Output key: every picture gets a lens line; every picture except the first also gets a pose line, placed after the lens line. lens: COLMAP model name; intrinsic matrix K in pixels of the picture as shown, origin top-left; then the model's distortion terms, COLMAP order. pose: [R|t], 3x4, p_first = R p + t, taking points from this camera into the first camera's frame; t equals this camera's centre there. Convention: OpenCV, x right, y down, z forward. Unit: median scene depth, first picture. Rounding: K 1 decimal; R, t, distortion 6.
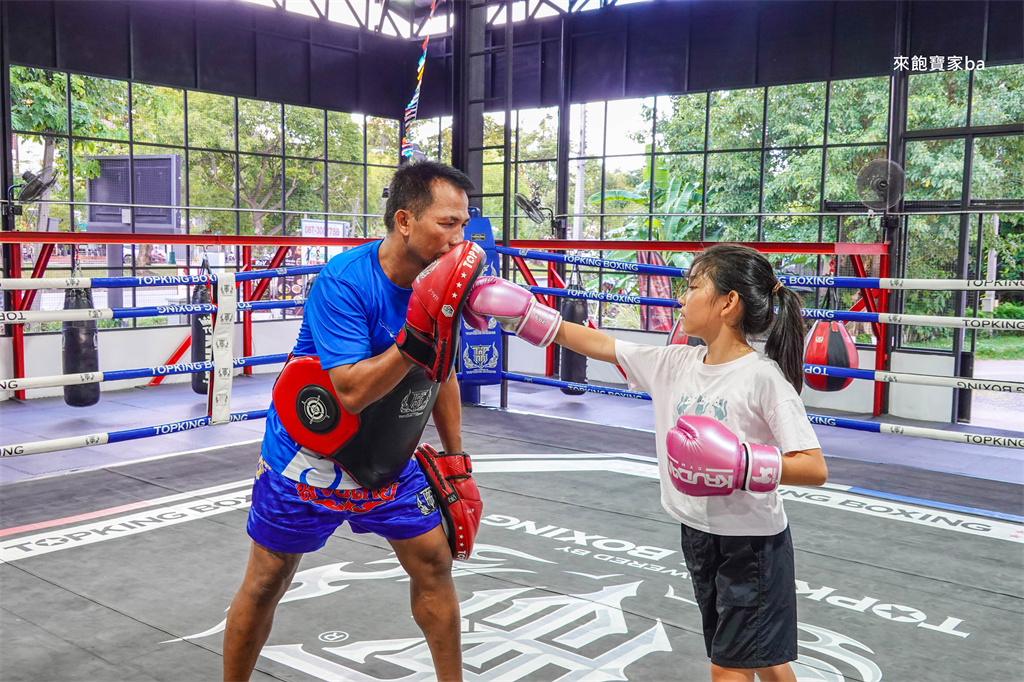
lens RADIAL K [[1038.1, 0, 519.1], [0, 1038.1, 335.8], [0, 0, 1]] dist [-0.003239, 0.000000]
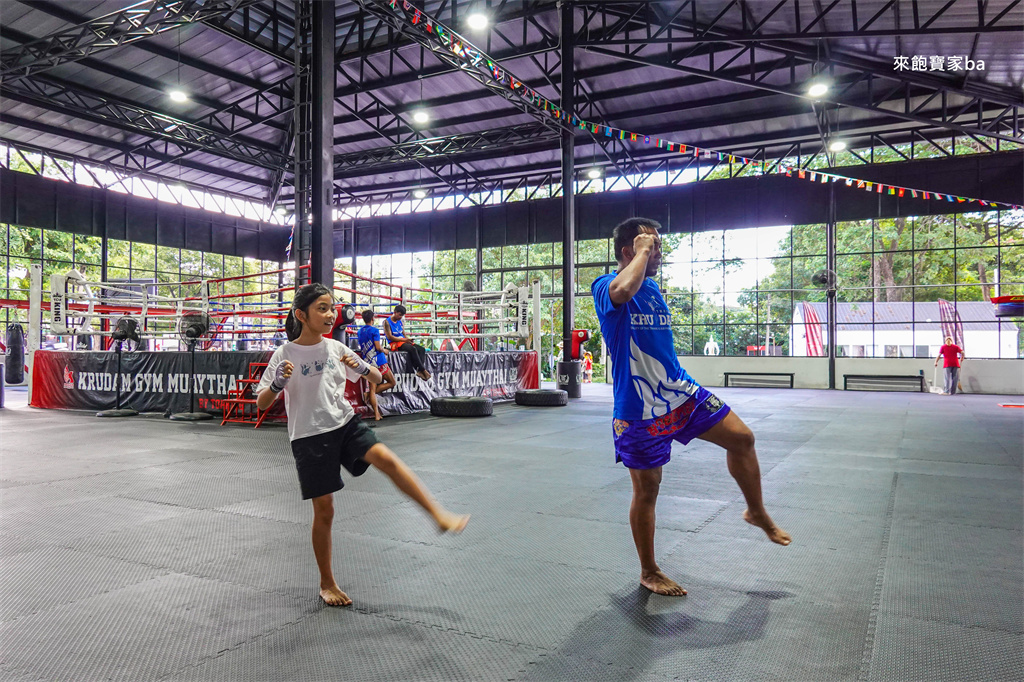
lens RADIAL K [[763.8, 0, 515.0], [0, 763.8, 335.2], [0, 0, 1]] dist [0.009478, 0.002614]
pose [[0.982439, -0.008796, 0.186374, 0.233319], [0.029010, 0.993941, -0.106015, 0.420115], [-0.184313, 0.109561, 0.976742, -2.105666]]
